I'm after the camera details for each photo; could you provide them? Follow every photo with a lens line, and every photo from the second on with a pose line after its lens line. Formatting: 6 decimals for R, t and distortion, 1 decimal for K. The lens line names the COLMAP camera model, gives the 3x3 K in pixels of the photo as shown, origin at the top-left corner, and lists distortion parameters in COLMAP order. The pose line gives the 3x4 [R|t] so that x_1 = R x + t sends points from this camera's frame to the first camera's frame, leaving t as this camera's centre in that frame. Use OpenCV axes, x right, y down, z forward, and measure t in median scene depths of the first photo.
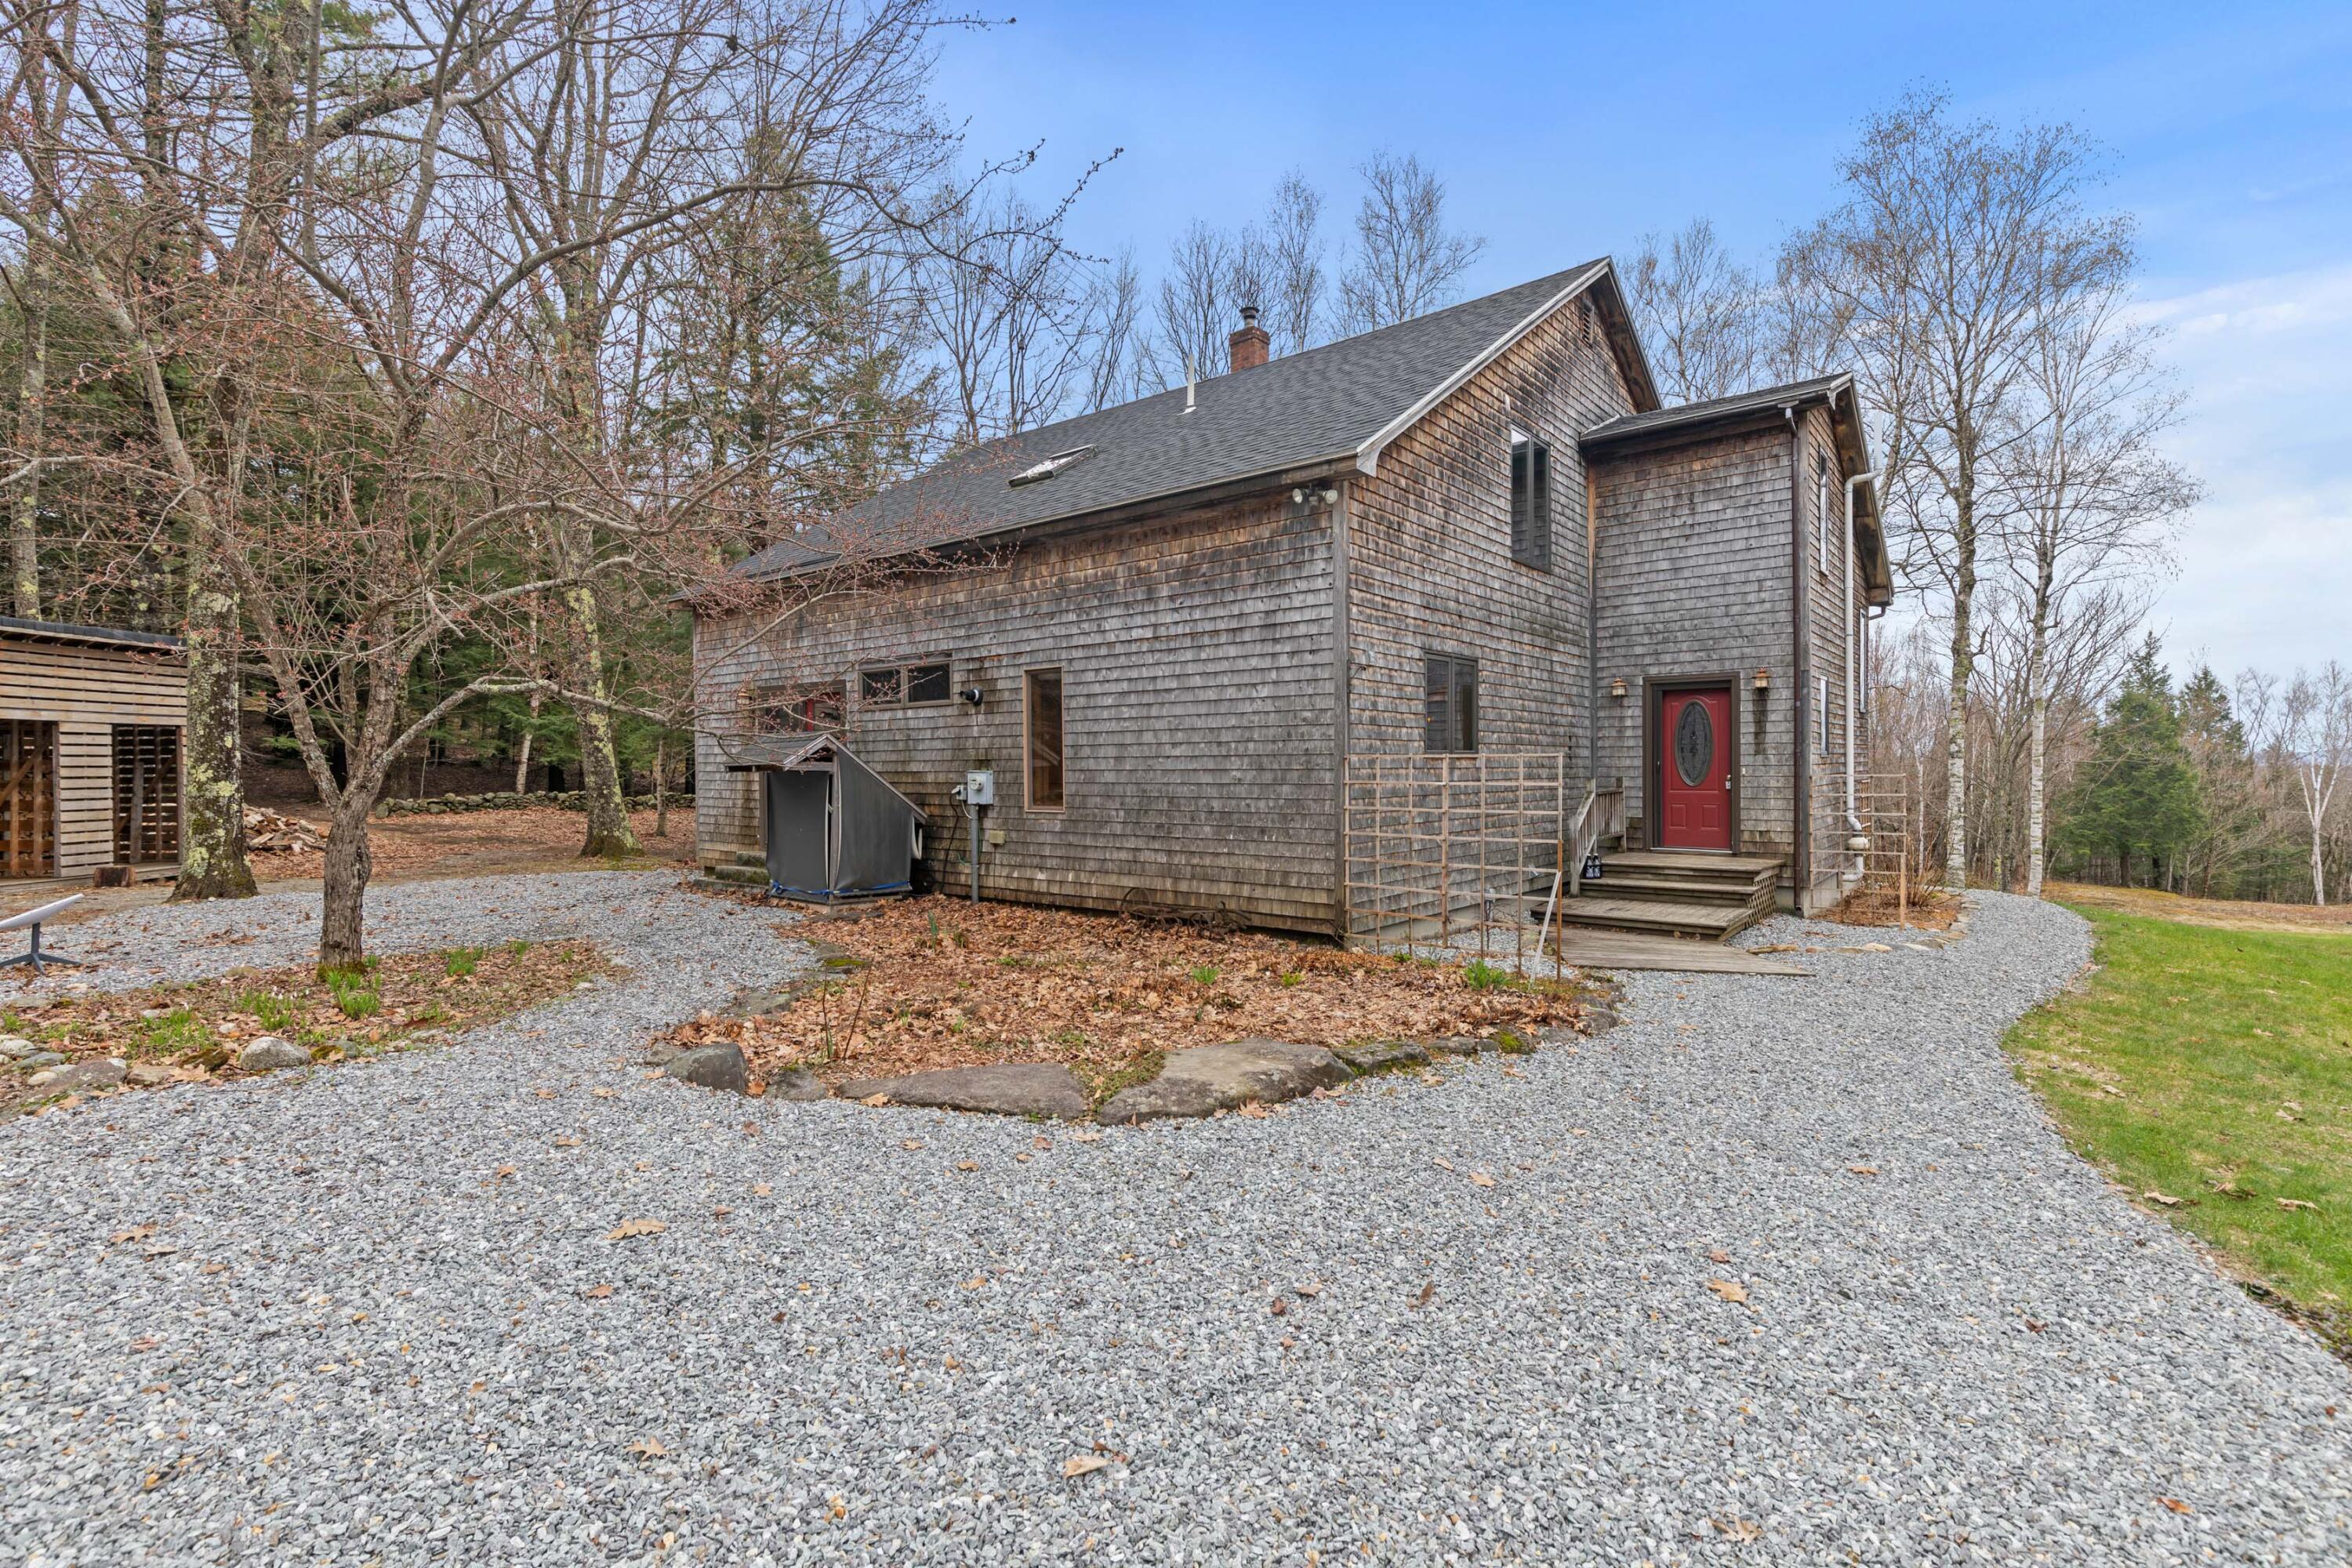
lens RADIAL K [[1077.2, 0, 1168.4], [0, 1077.2, 784.7], [0, 0, 1]] dist [0.004556, 0.000171]
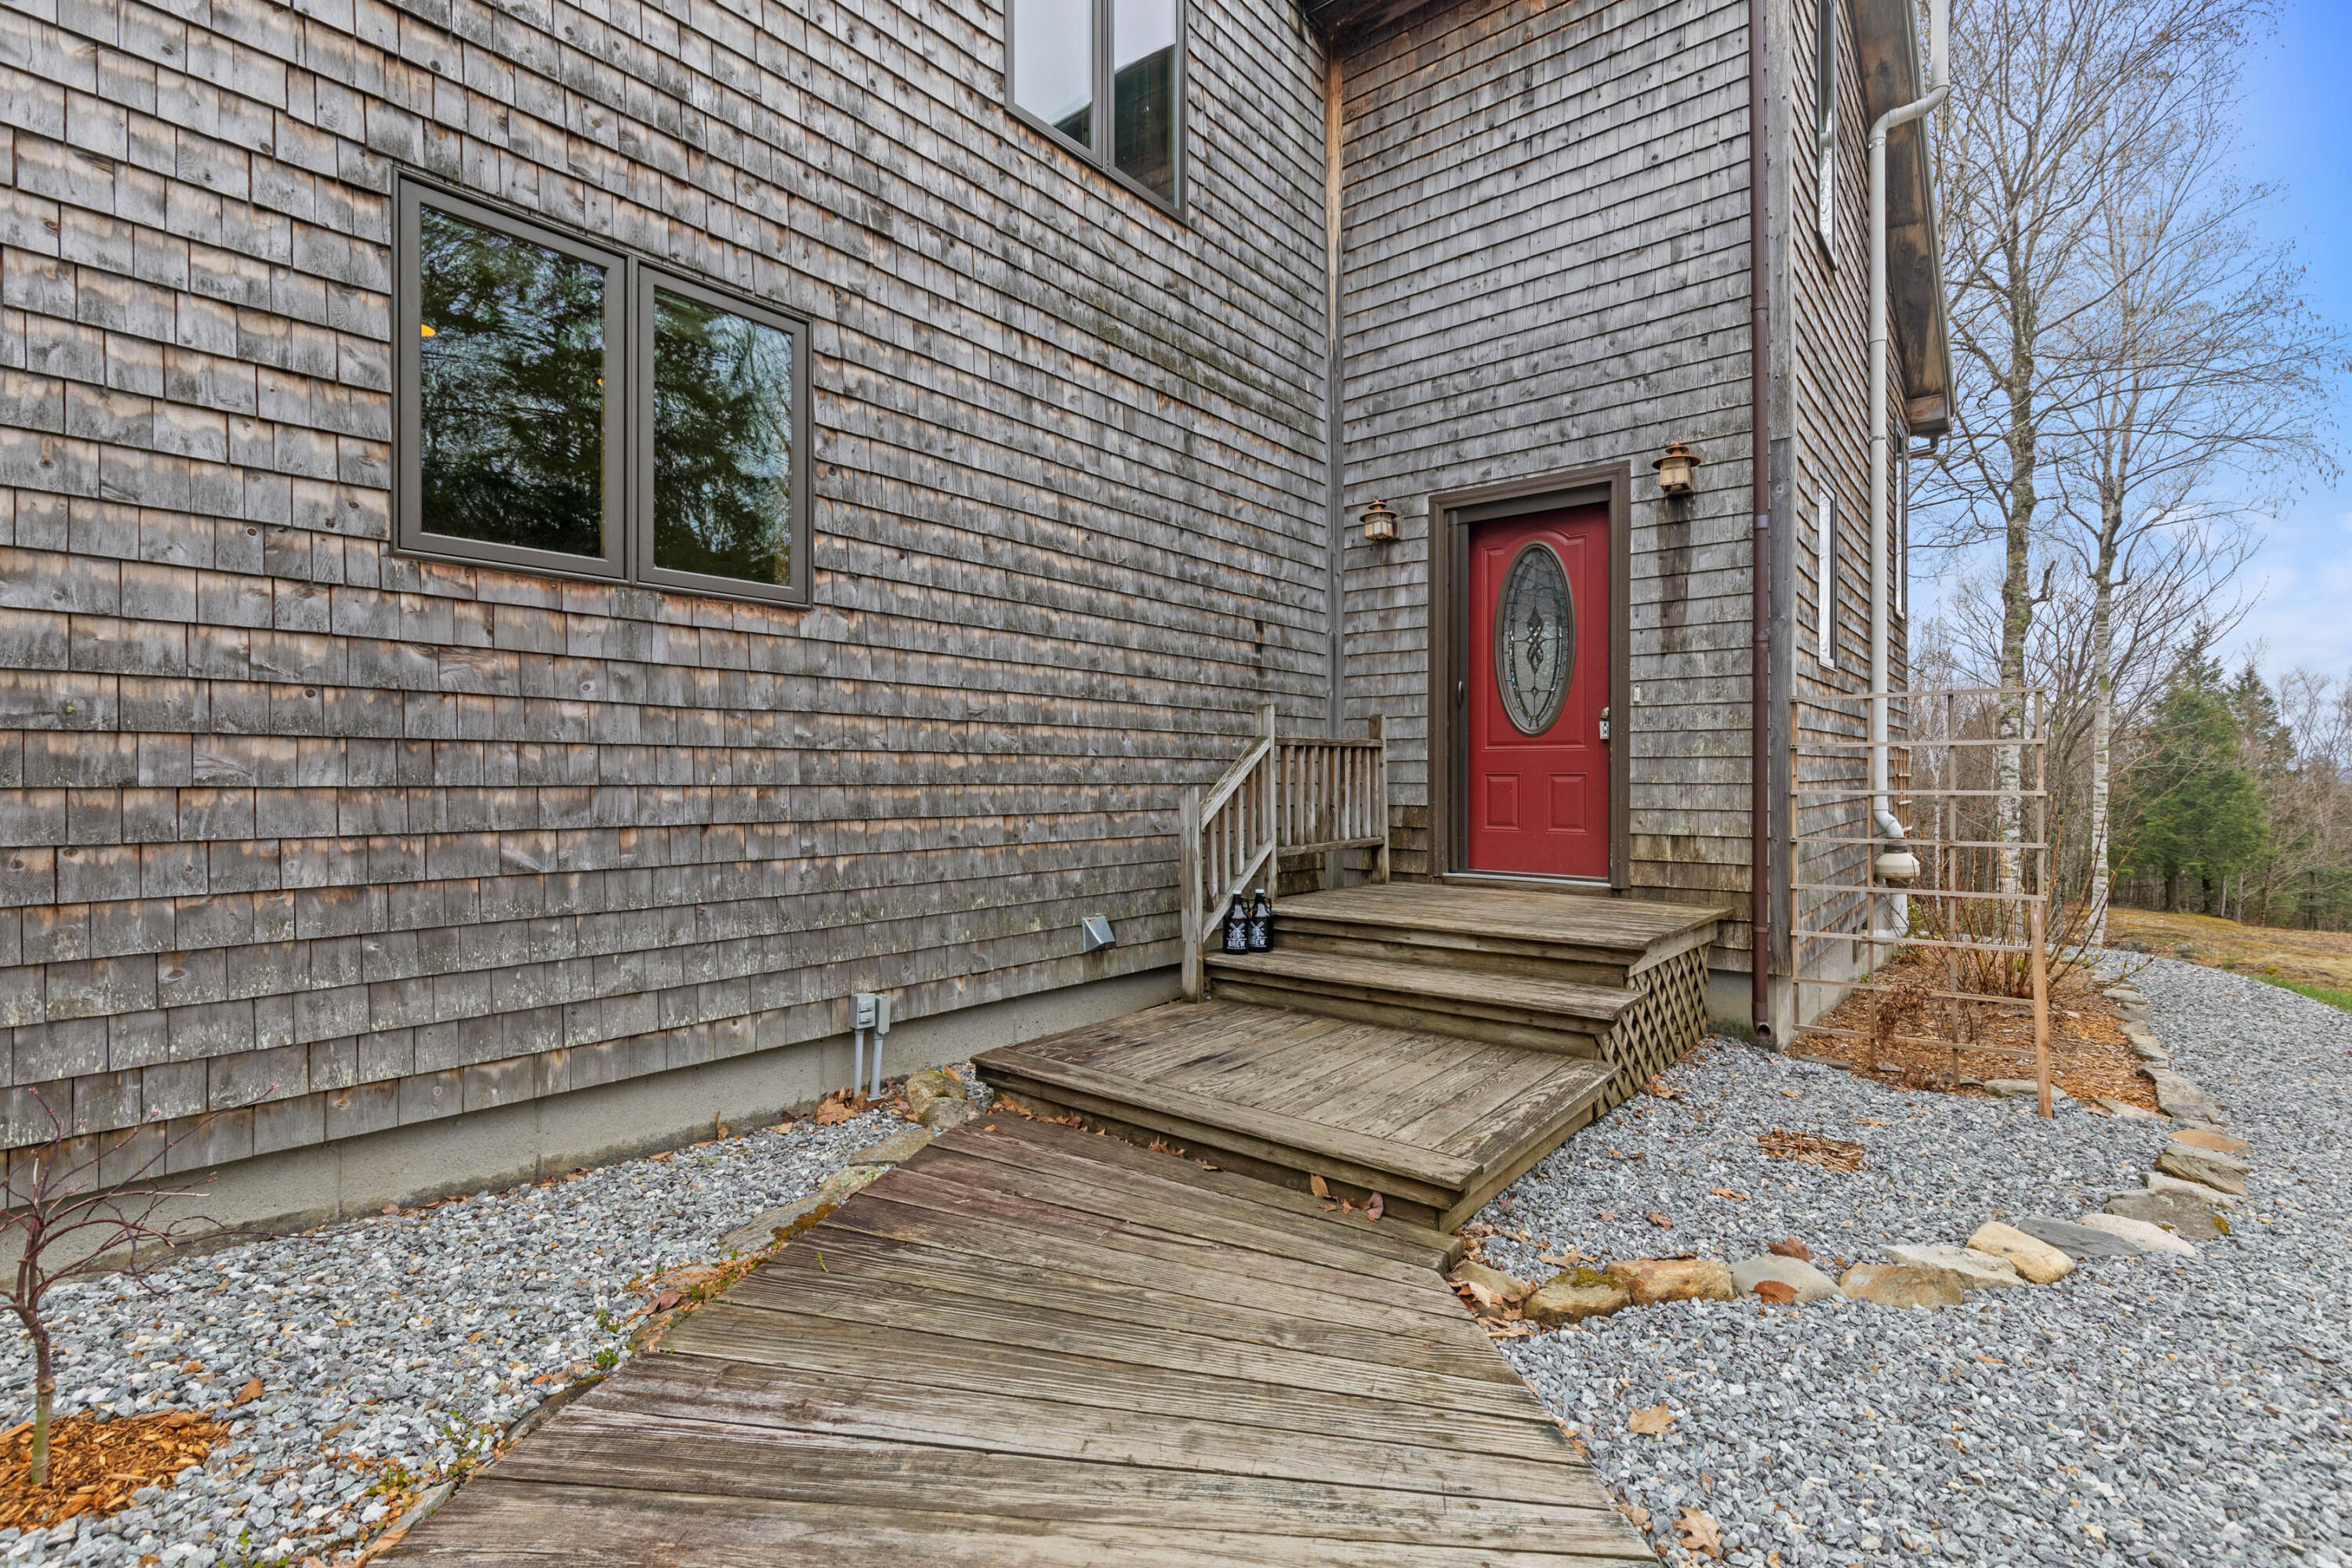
lens RADIAL K [[1077.2, 0, 1182.5], [0, 1077.2, 781.4], [0, 0, 1]] dist [0.004556, 0.000171]
pose [[0.999941, 0.008353, 0.006954, 0.333198], [-0.008271, 0.999896, -0.011818, 0.026553], [-0.007052, 0.011760, 0.999906, 0.547385]]
